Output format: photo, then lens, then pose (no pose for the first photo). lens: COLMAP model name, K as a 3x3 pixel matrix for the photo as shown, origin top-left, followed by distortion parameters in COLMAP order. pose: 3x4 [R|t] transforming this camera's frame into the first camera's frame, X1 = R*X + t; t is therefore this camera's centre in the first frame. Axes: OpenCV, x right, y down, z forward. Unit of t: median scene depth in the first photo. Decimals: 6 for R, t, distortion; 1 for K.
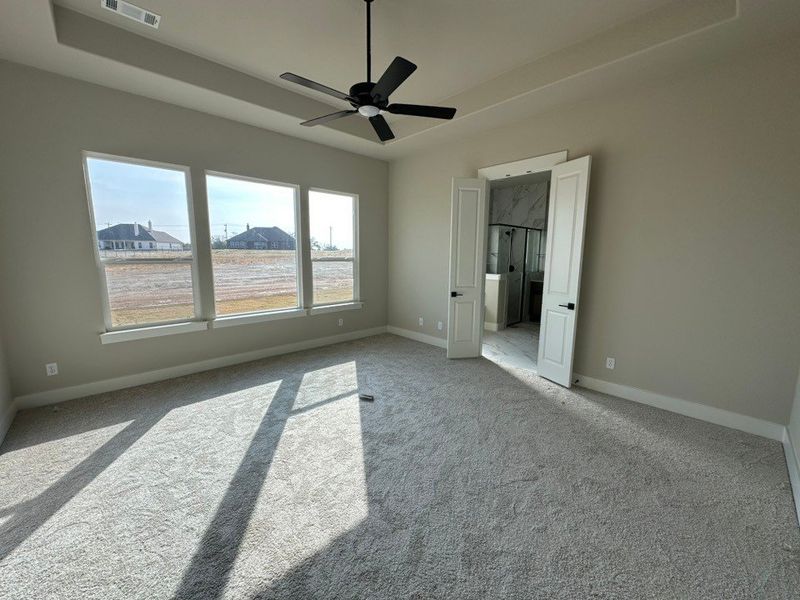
lens RADIAL K [[318.3, 0, 399.1], [0, 318.3, 298.8], [0, 0, 1]] dist [-0.000617, 0.000859]
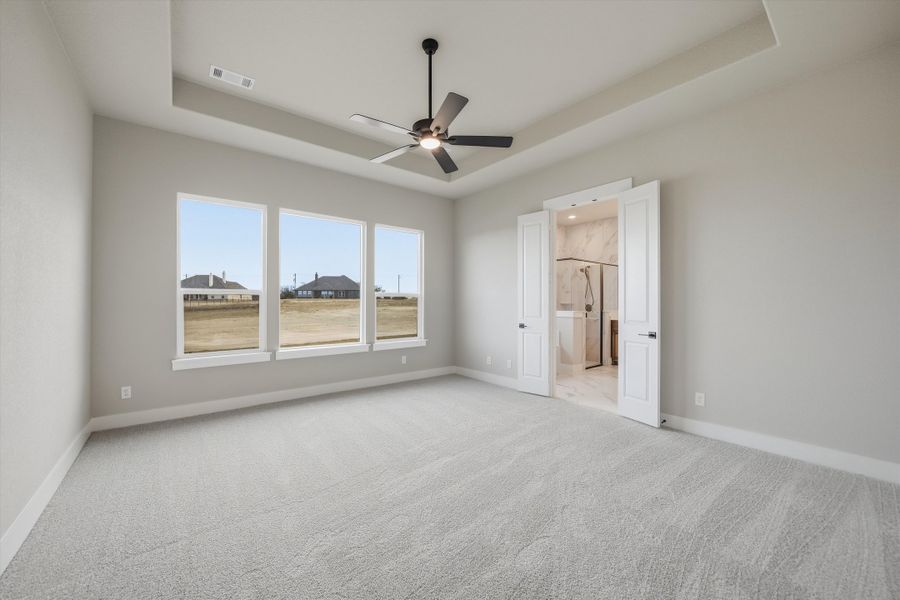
lens RADIAL K [[342.5, 0, 441.0], [0, 342.5, 299.5], [0, 0, 1]] dist [-0.017005, 0.002791]
pose [[0.996333, -0.006797, -0.085291, 0.023982], [-0.005916, 0.988981, -0.147923, 0.069244], [0.085357, 0.147885, 0.985314, -0.036575]]
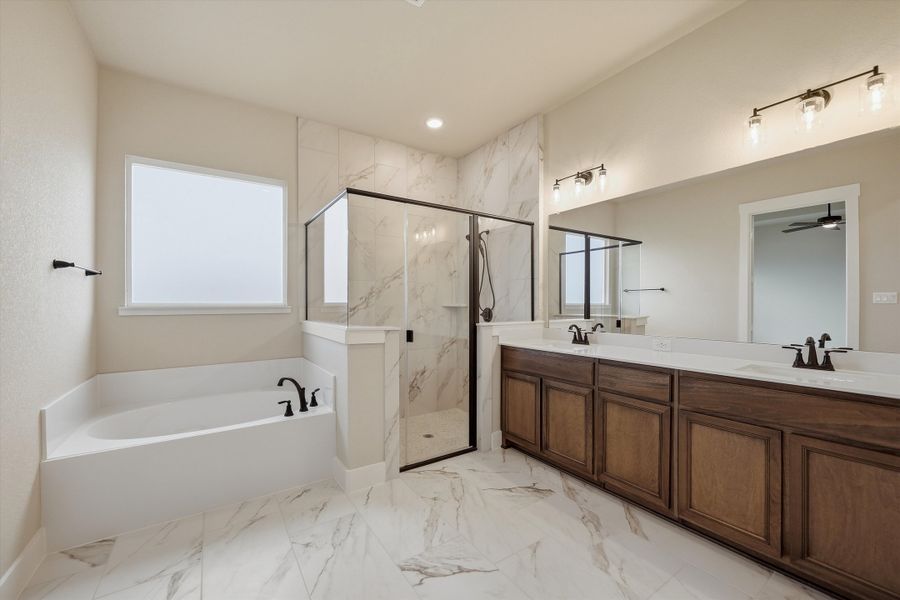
lens RADIAL K [[342.5, 0, 446.1], [0, 342.5, 300.6], [0, 0, 1]] dist [-0.017005, 0.002791]
pose [[0.982582, -0.003411, -0.185796, 0.889320], [-0.023904, 0.989205, -0.144577, -0.097437], [0.184284, 0.146500, 0.971894, 1.169975]]
